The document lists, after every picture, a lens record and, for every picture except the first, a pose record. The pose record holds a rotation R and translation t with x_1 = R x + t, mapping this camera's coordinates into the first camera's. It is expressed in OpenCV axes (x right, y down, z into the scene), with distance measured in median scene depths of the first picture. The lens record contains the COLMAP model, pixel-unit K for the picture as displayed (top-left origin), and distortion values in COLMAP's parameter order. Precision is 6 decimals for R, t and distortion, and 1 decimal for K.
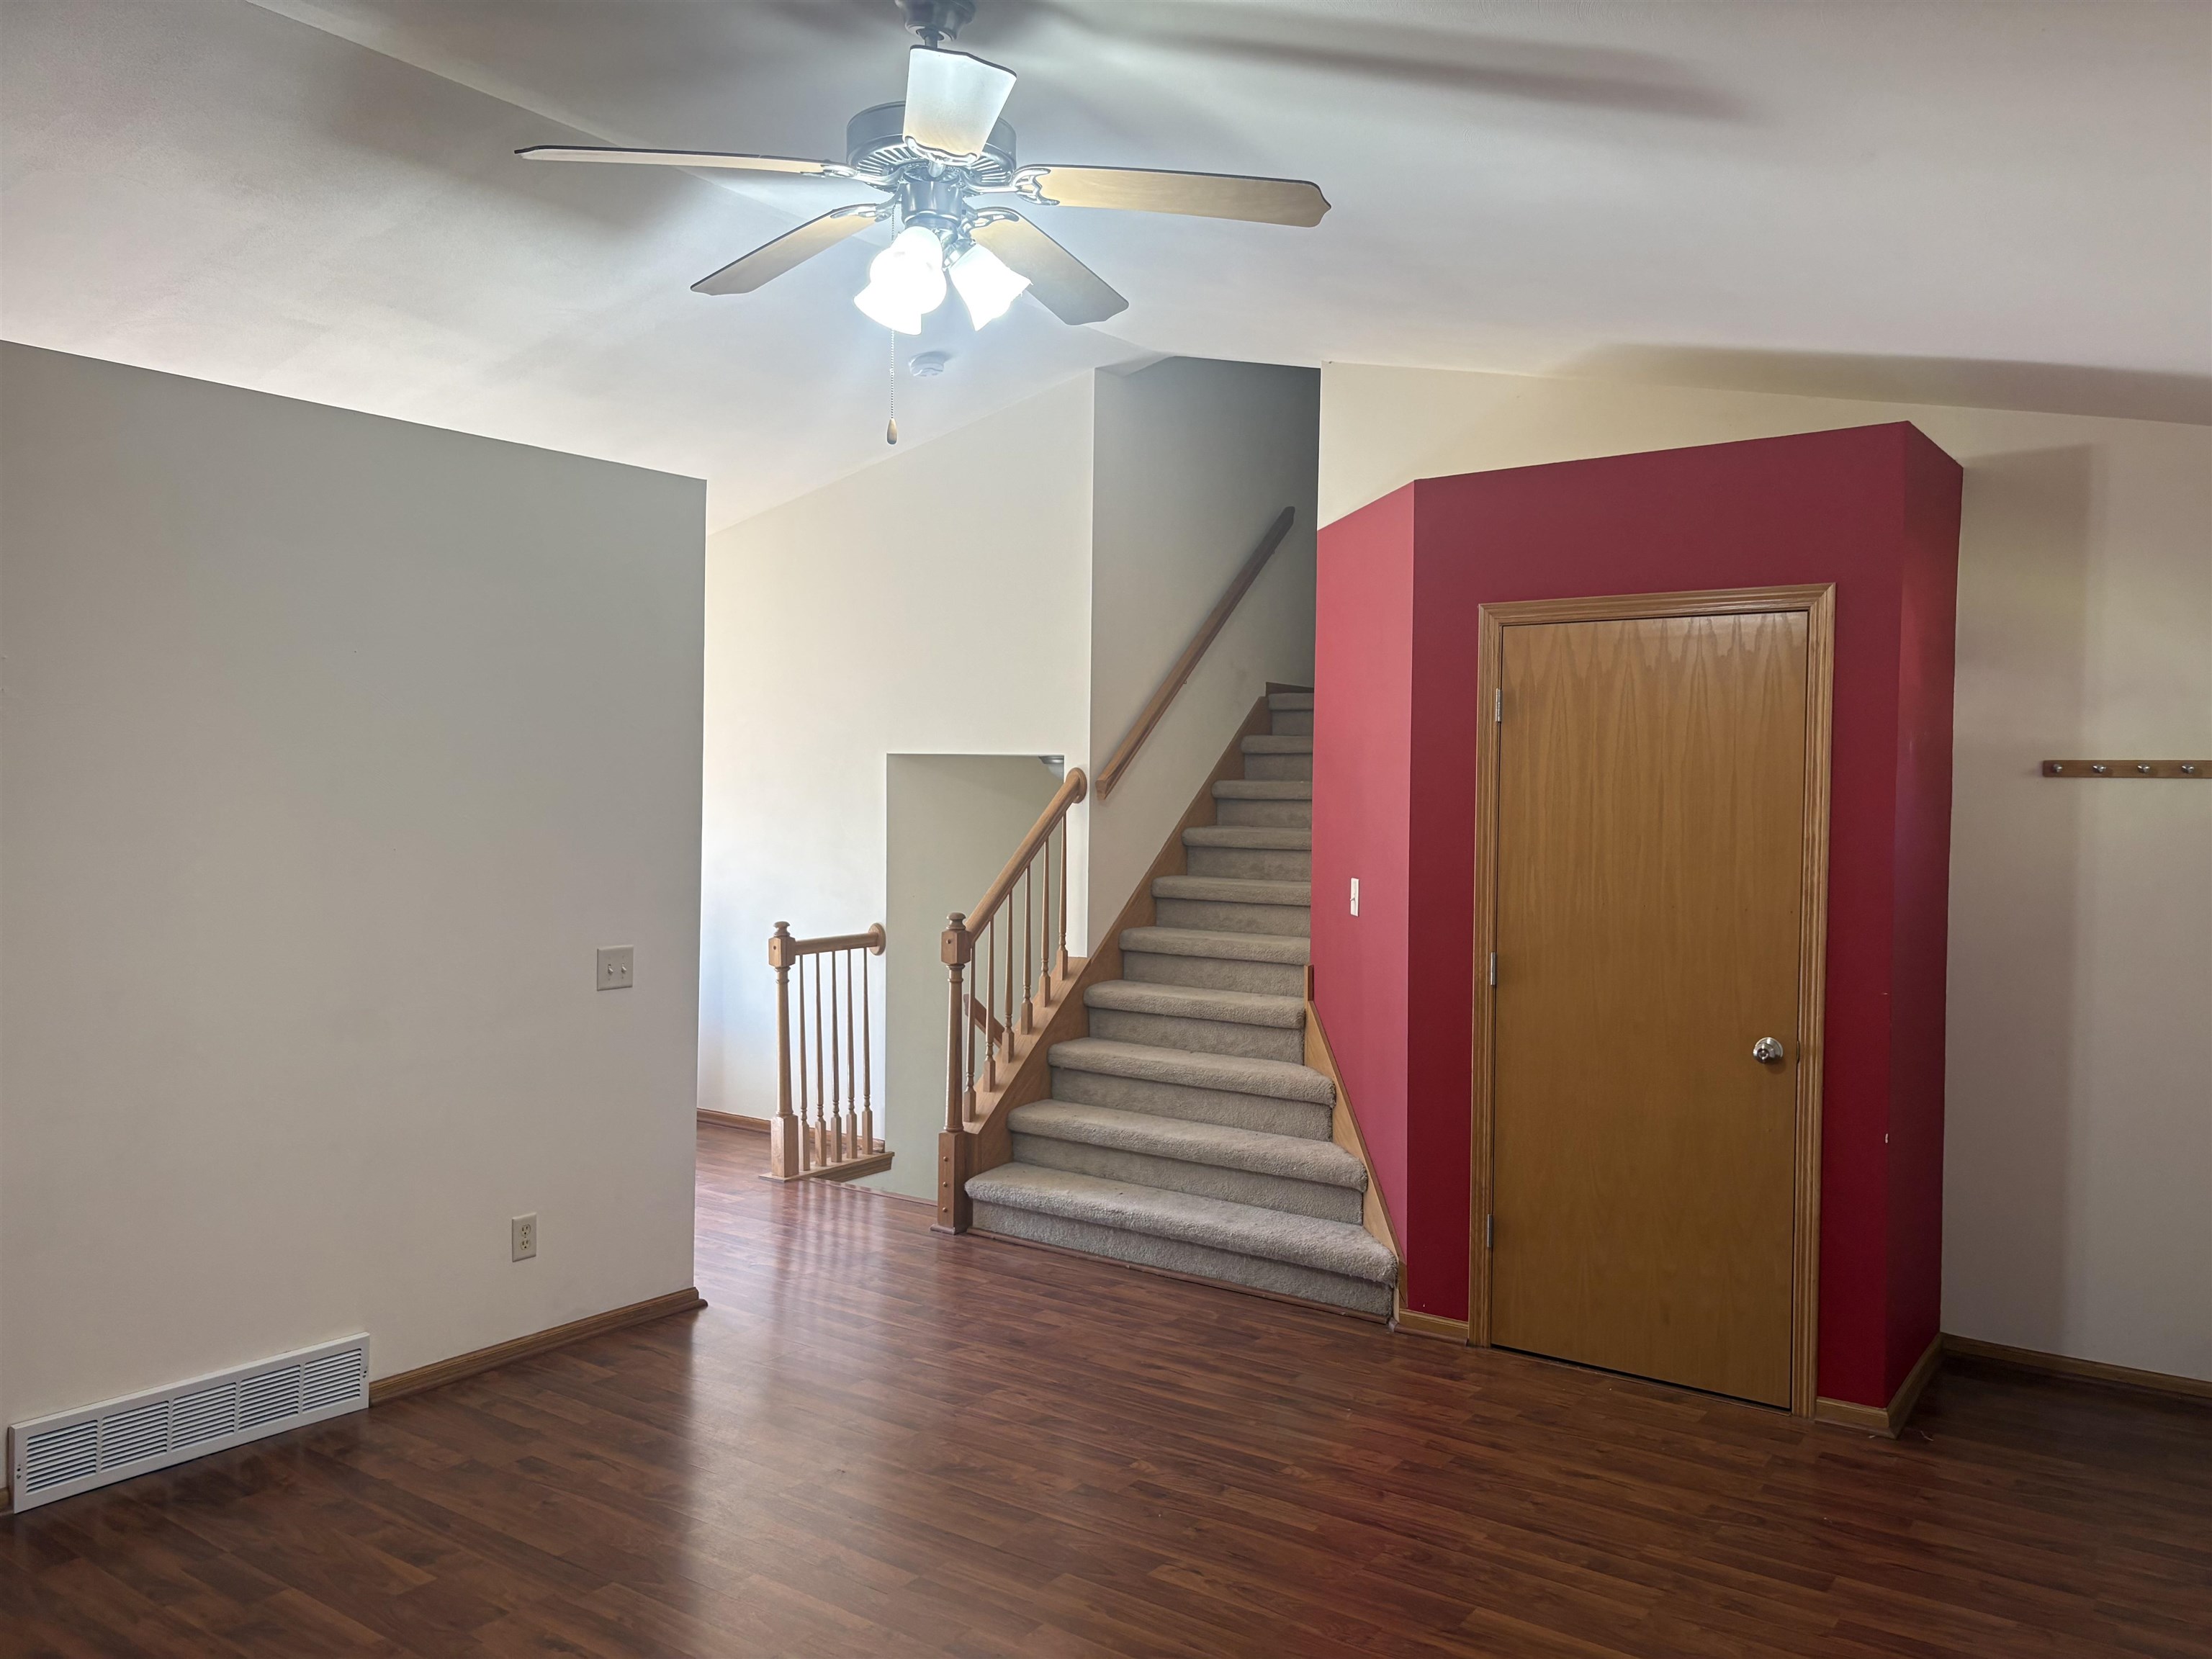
lens RADIAL K [[1672.1, 0, 1108.1], [0, 1672.1, 832.1], [0, 0, 1]] dist [0.021656, -0.006941]
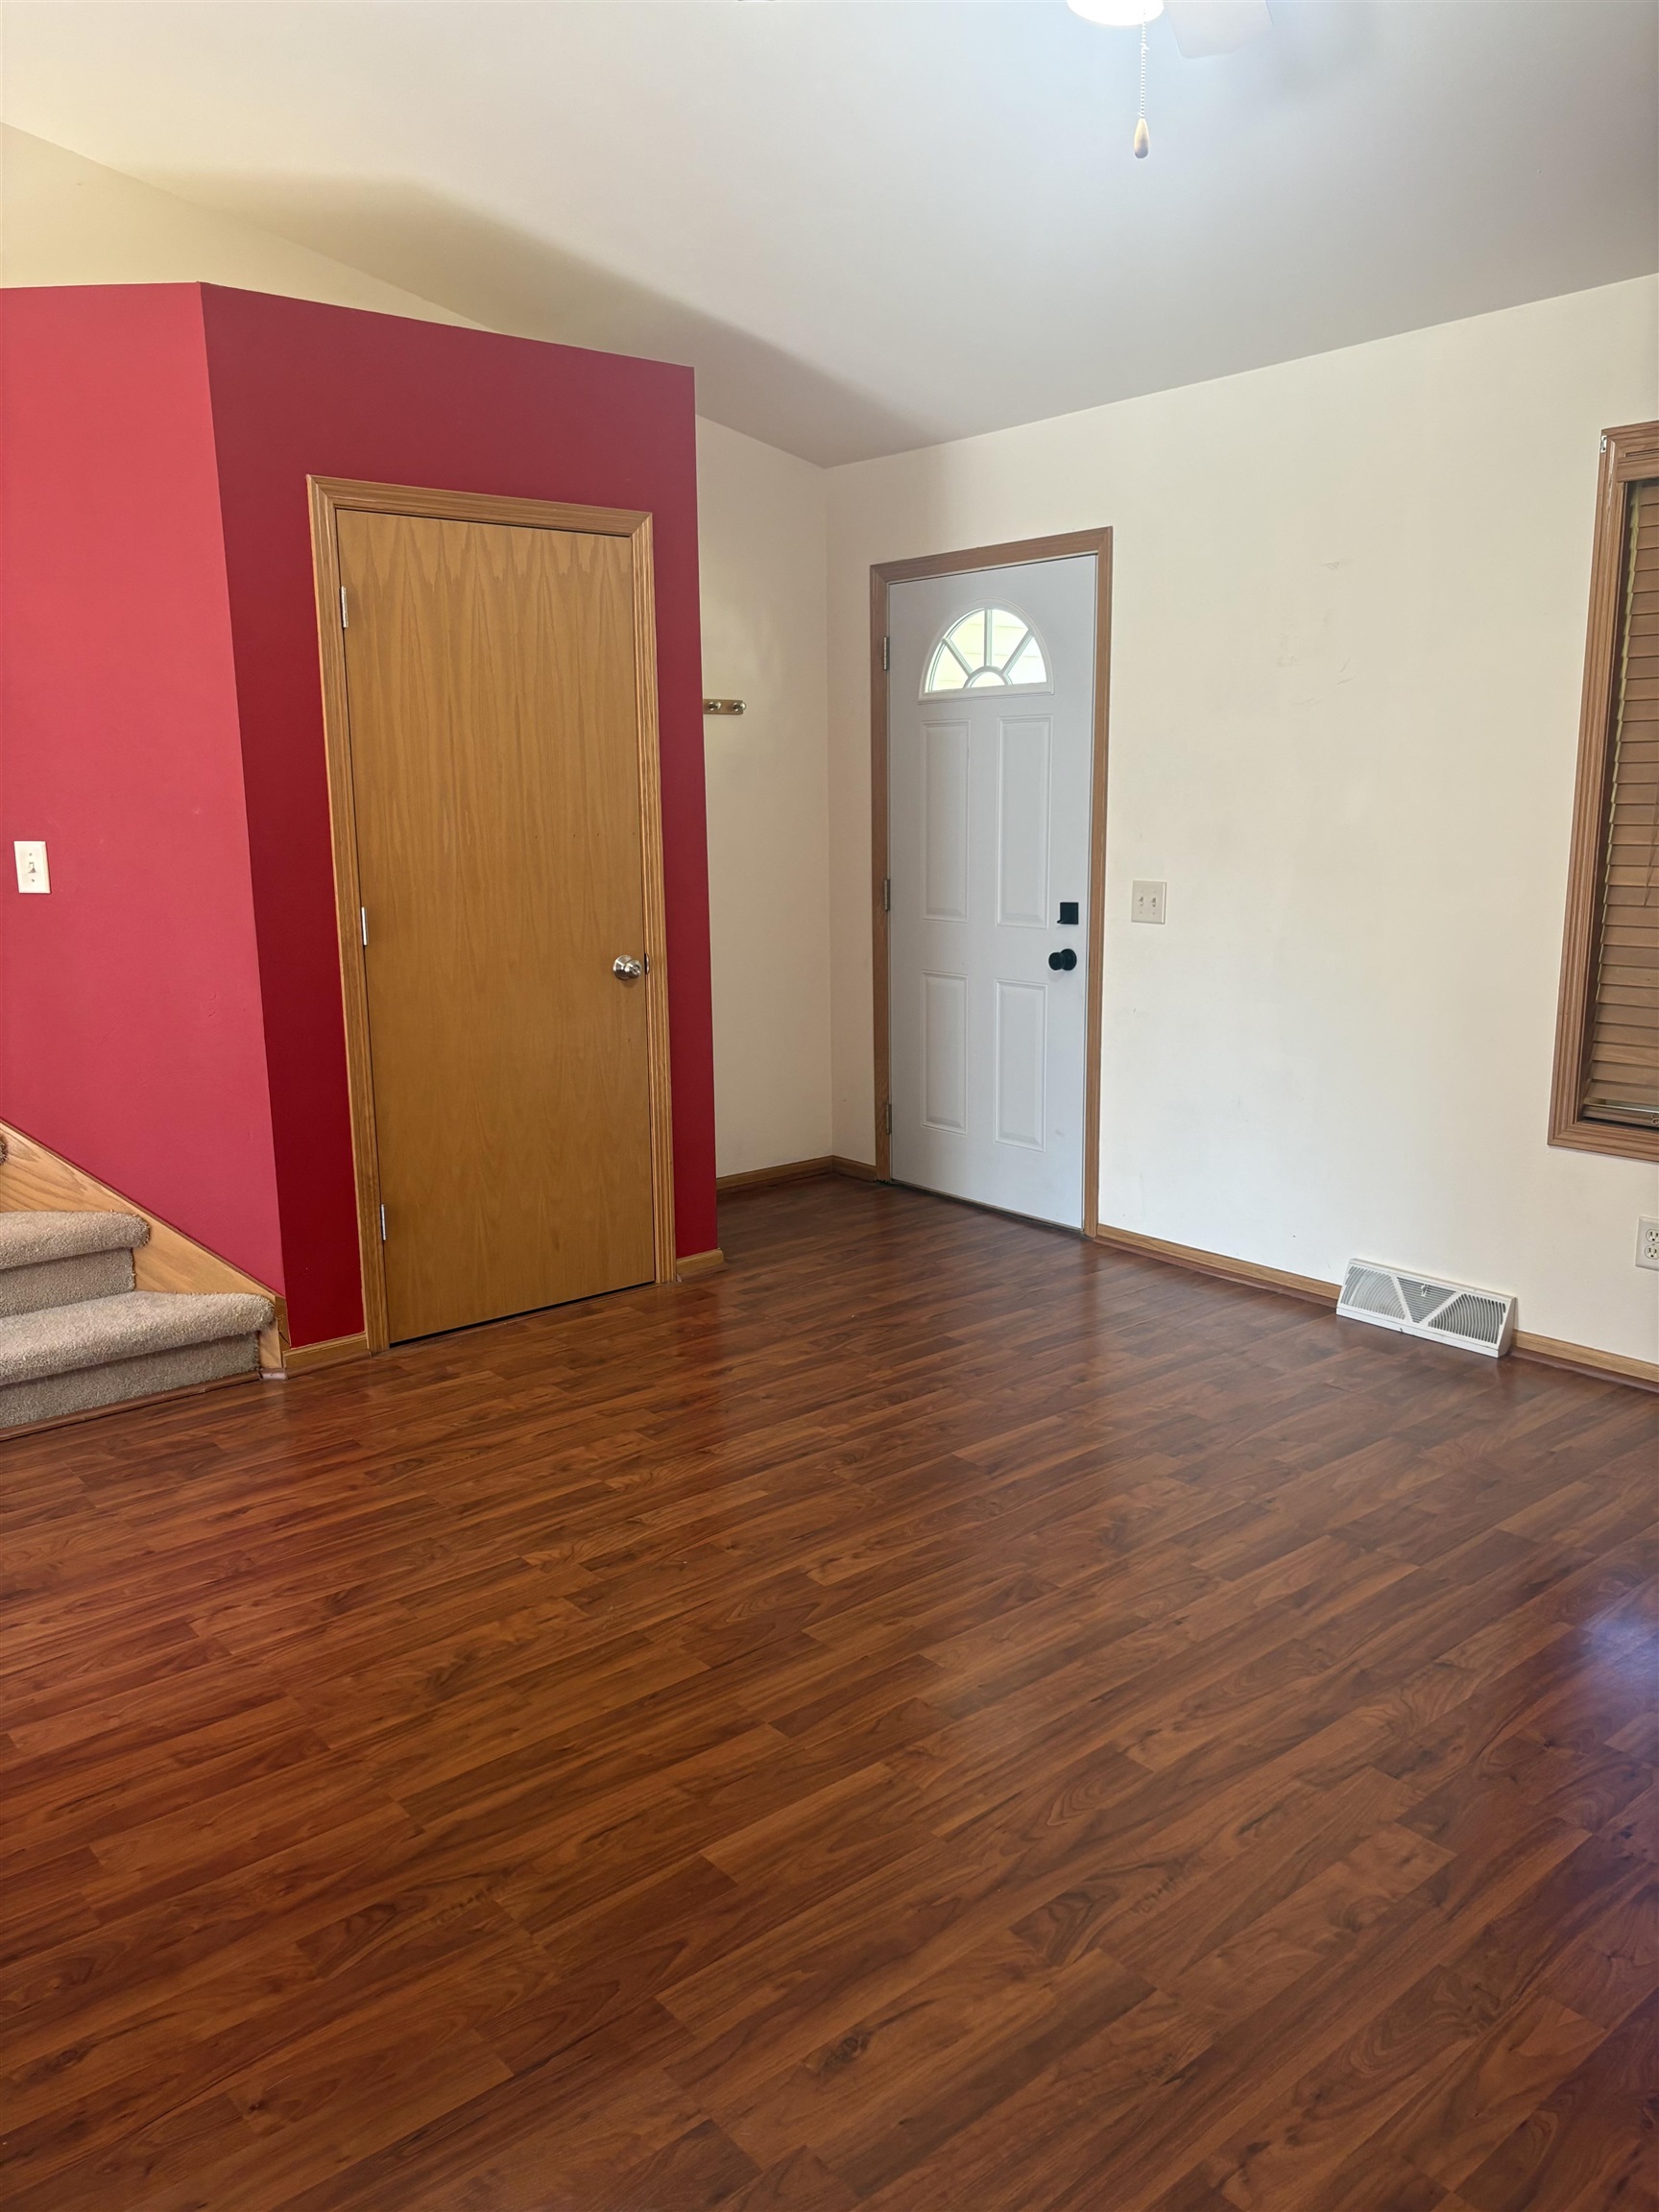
lens RADIAL K [[1672.1, 0, 831.9], [0, 1672.1, 1107.0], [0, 0, 1]] dist [0.021656, -0.006941]
pose [[0.247559, -0.200473, 0.947906, -0.563892], [0.040255, 0.979643, 0.196672, 0.013510], [-0.968036, -0.010530, 0.250590, 0.569343]]
